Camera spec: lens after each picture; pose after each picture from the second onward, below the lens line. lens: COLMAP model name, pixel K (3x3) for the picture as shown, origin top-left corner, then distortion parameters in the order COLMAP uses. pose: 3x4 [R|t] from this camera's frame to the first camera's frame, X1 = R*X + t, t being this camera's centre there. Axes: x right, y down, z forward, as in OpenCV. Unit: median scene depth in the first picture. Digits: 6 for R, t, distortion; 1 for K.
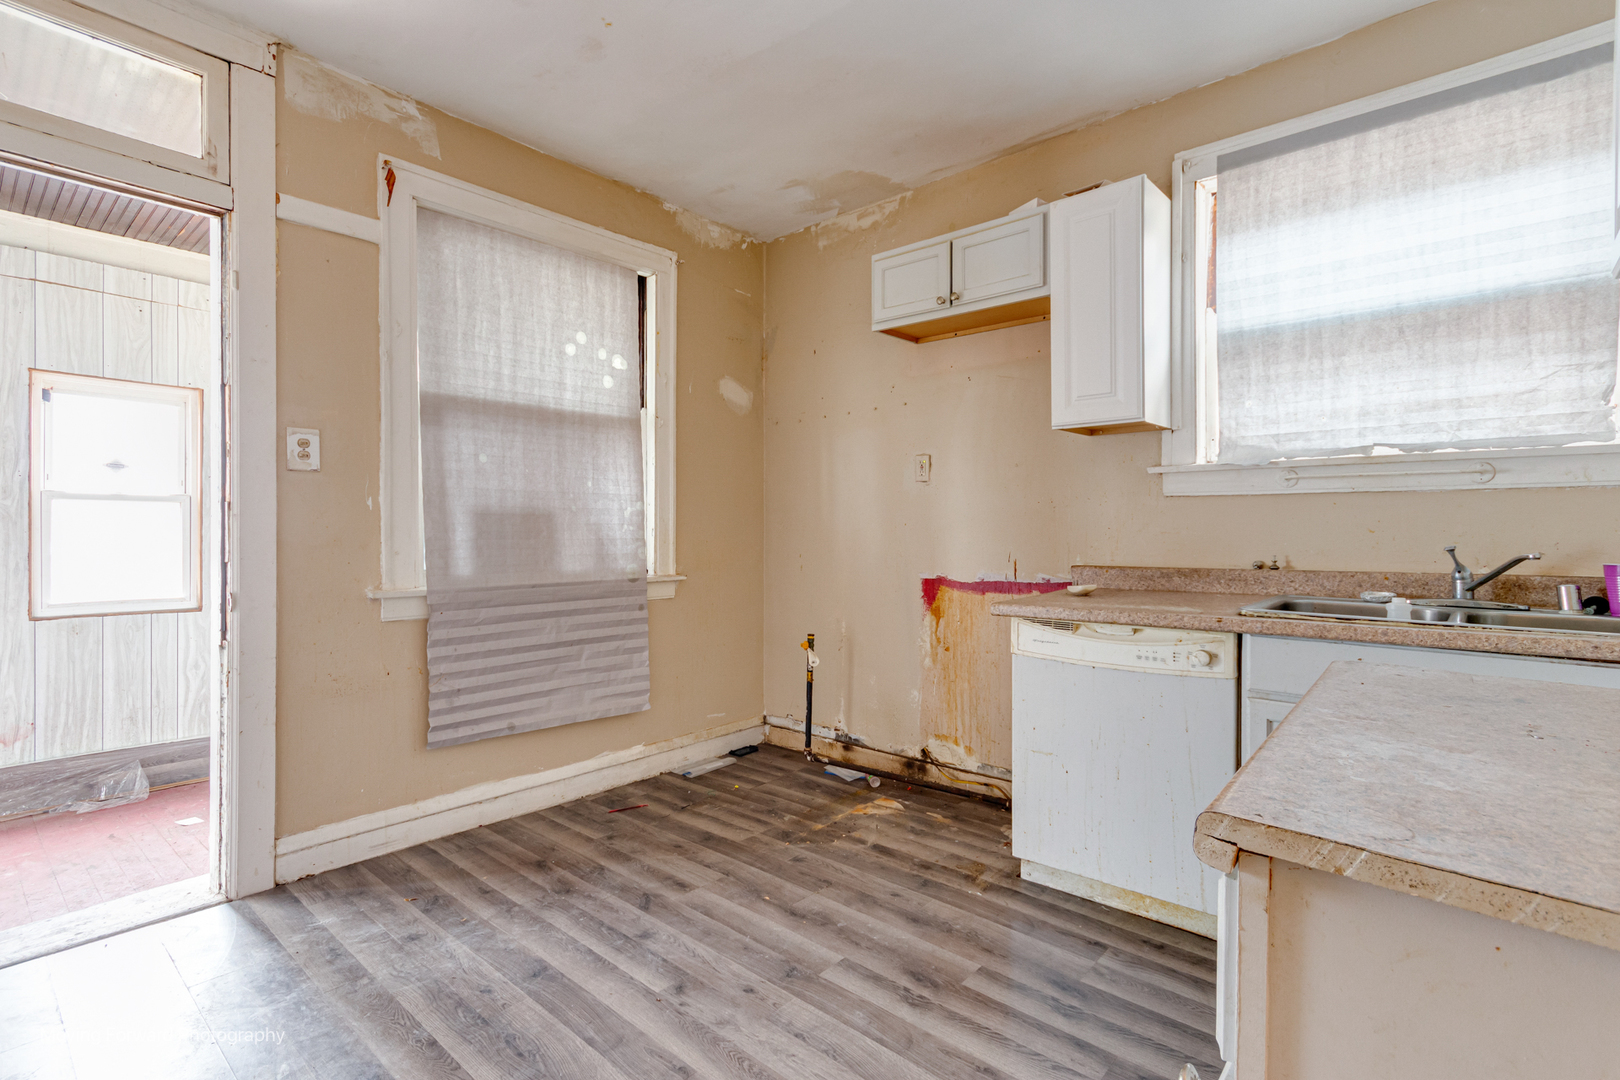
lens RADIAL K [[749.4, 0, 811.3], [0, 749.4, 530.8], [0, 0, 1]] dist [0.000837, -0.000100]
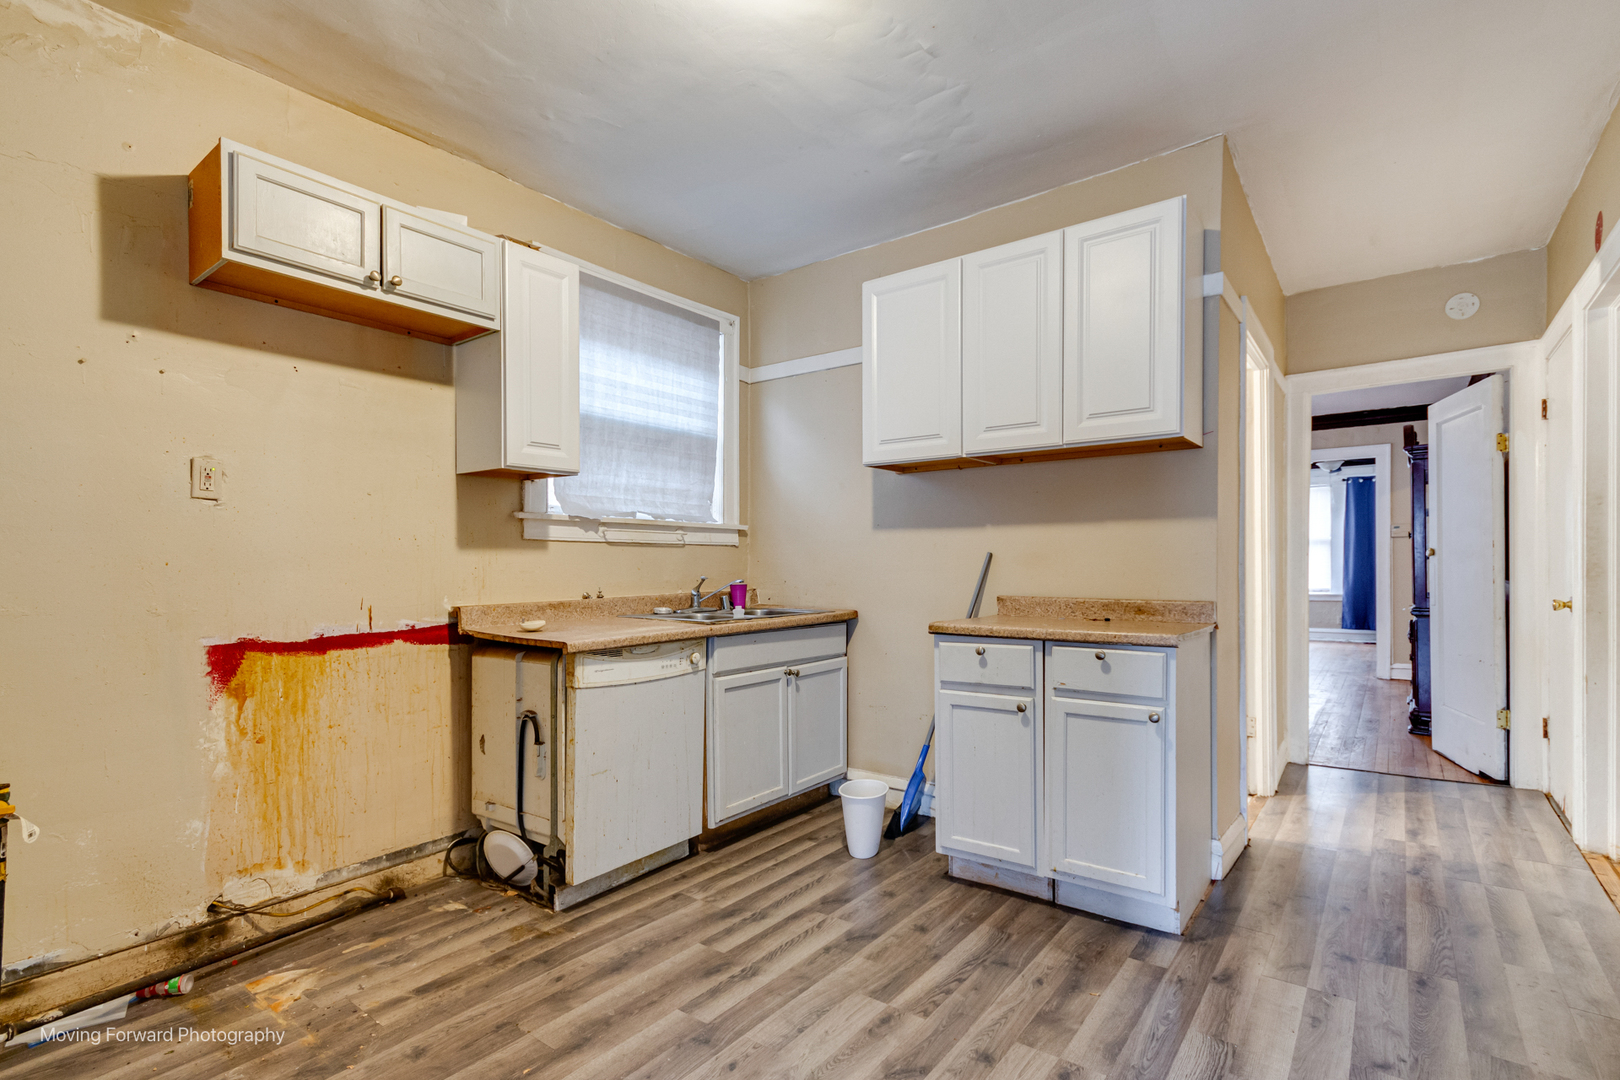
lens RADIAL K [[749.4, 0, 813.3], [0, 749.4, 568.5], [0, 0, 1]] dist [0.000837, -0.000100]
pose [[-0.058344, -0.002028, 0.998295, -0.621948], [0.010000, 0.999947, 0.002616, -0.000575], [-0.998246, 0.010135, -0.058320, 0.584723]]
